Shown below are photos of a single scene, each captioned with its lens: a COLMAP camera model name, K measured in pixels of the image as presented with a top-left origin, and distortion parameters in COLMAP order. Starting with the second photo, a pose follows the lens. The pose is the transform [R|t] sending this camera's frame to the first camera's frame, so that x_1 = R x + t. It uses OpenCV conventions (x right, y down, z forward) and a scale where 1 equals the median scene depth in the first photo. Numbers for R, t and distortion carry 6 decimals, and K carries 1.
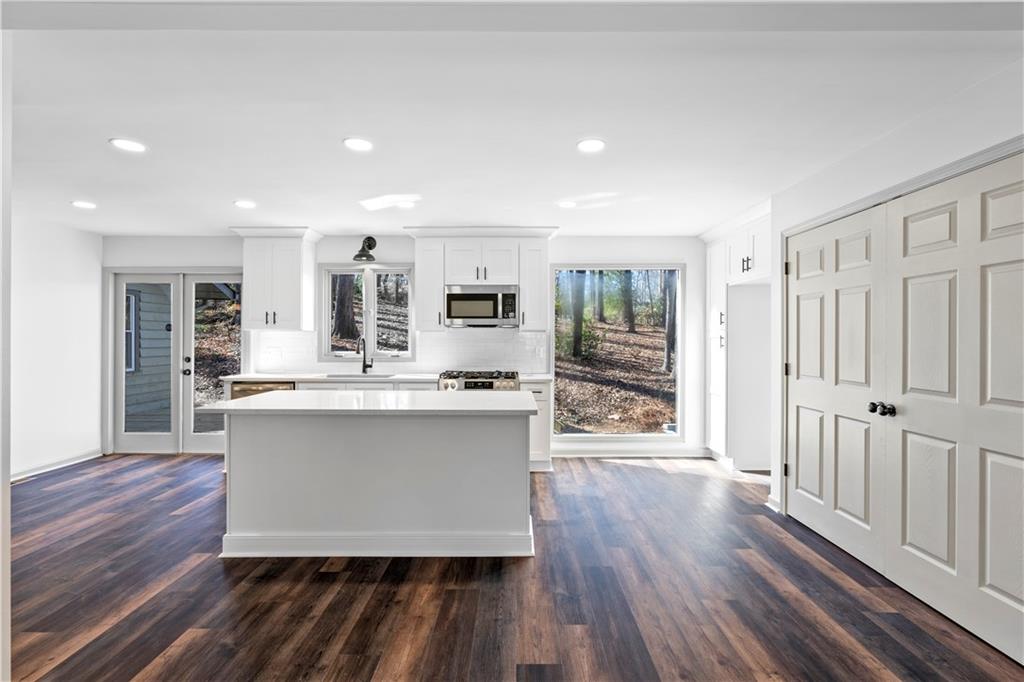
lens RADIAL K [[470.1, 0, 515.0], [0, 470.1, 340.0], [0, 0, 1]] dist [-0.003560, -0.000042]
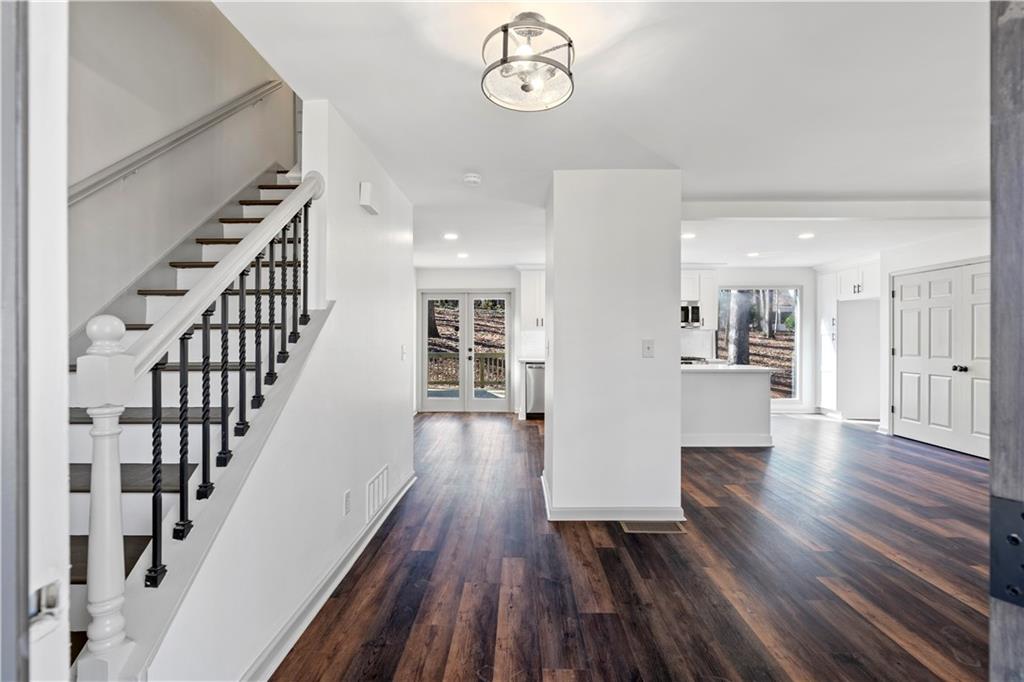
lens RADIAL K [[470.1, 0, 508.5], [0, 470.1, 339.2], [0, 0, 1]] dist [-0.003560, -0.000042]
pose [[0.999979, -0.003258, -0.005659, -0.832614], [0.003265, 0.999994, 0.001191, 0.008420], [0.005655, -0.001209, 0.999983, -0.745106]]
